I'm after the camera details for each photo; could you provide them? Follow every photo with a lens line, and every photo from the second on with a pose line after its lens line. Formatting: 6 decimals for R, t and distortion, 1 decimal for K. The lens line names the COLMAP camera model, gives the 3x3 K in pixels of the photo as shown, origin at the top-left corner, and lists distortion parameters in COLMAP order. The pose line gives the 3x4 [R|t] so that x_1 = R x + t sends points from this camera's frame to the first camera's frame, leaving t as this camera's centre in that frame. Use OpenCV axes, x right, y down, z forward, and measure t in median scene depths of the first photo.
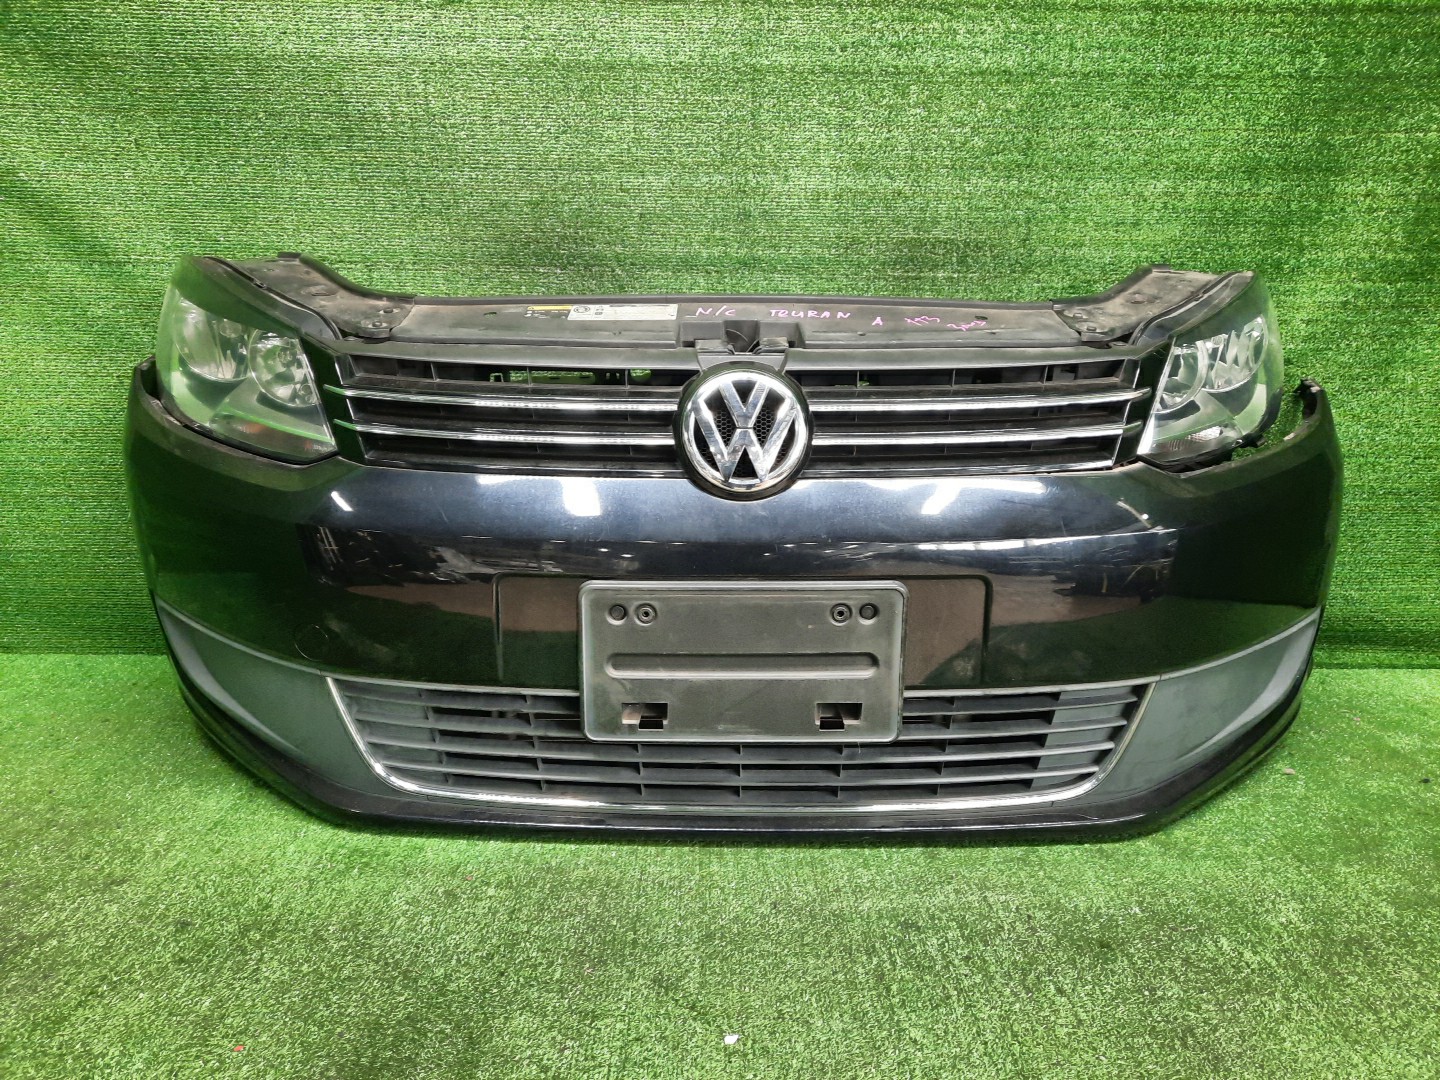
lens RADIAL K [[1065.3, 0, 716.4], [0, 1065.3, 539.1], [0, 0, 1]] dist [0.071261, -0.034614]
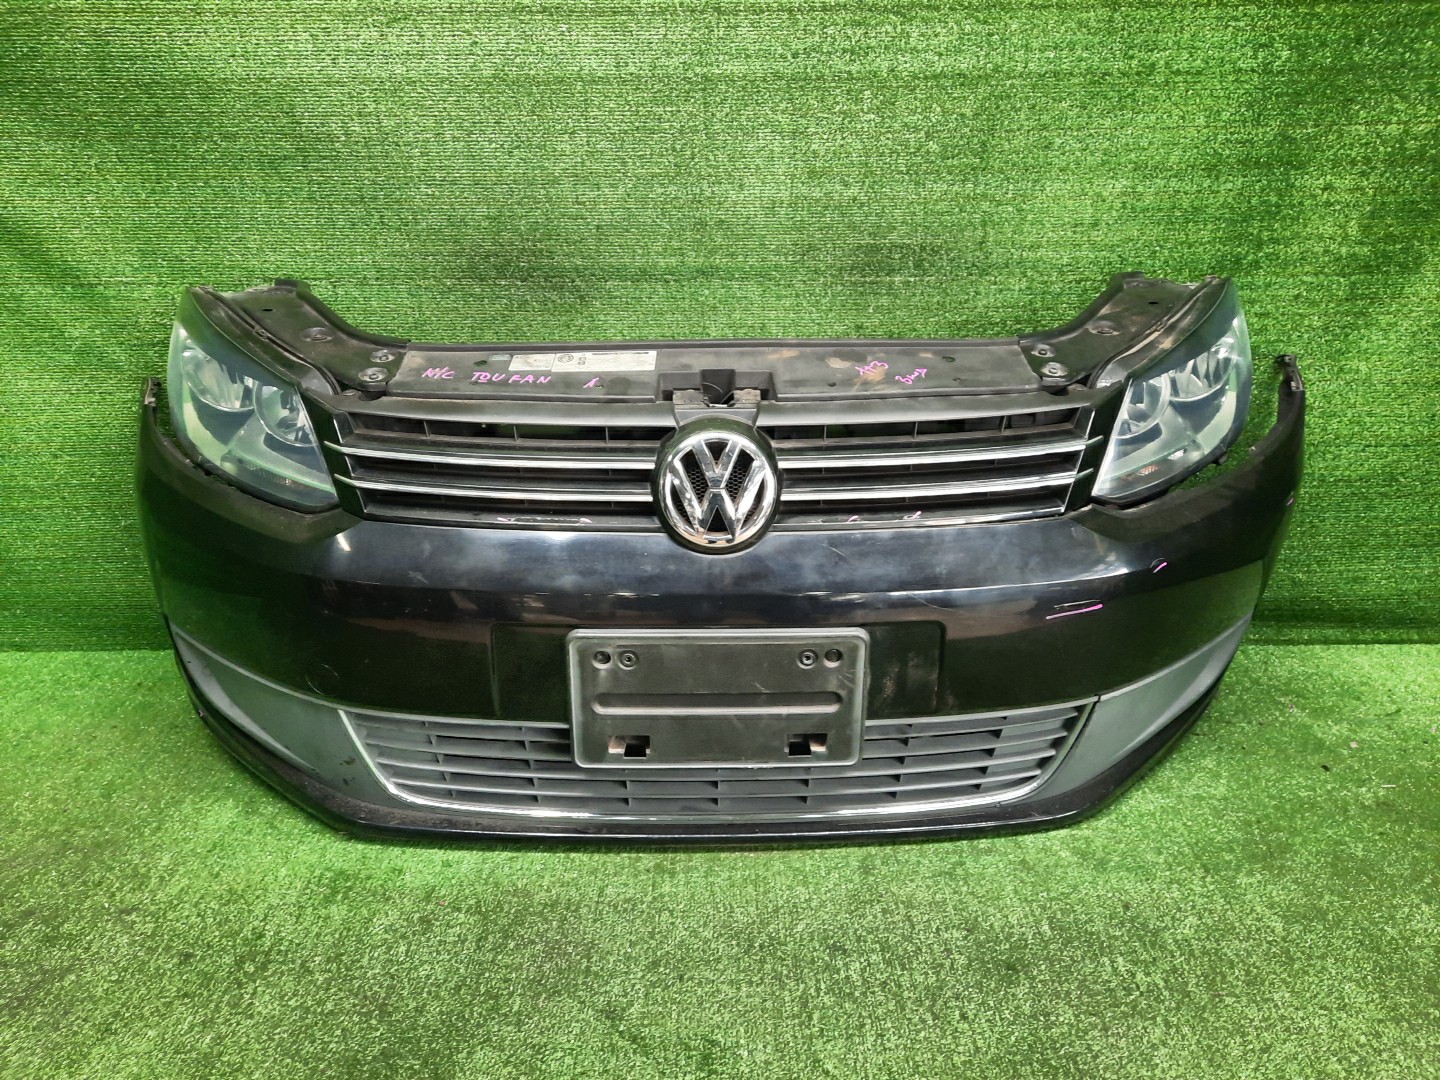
lens RADIAL K [[1069.5, 0, 712.8], [0, 1069.5, 540.4], [0, 0, 1]] dist [0.076493, -0.046943]
pose [[0.999648, -0.015487, -0.021525, 0.057359], [0.017936, 0.992771, 0.118674, -0.134120], [0.019531, -0.119018, 0.992700, -0.038884]]
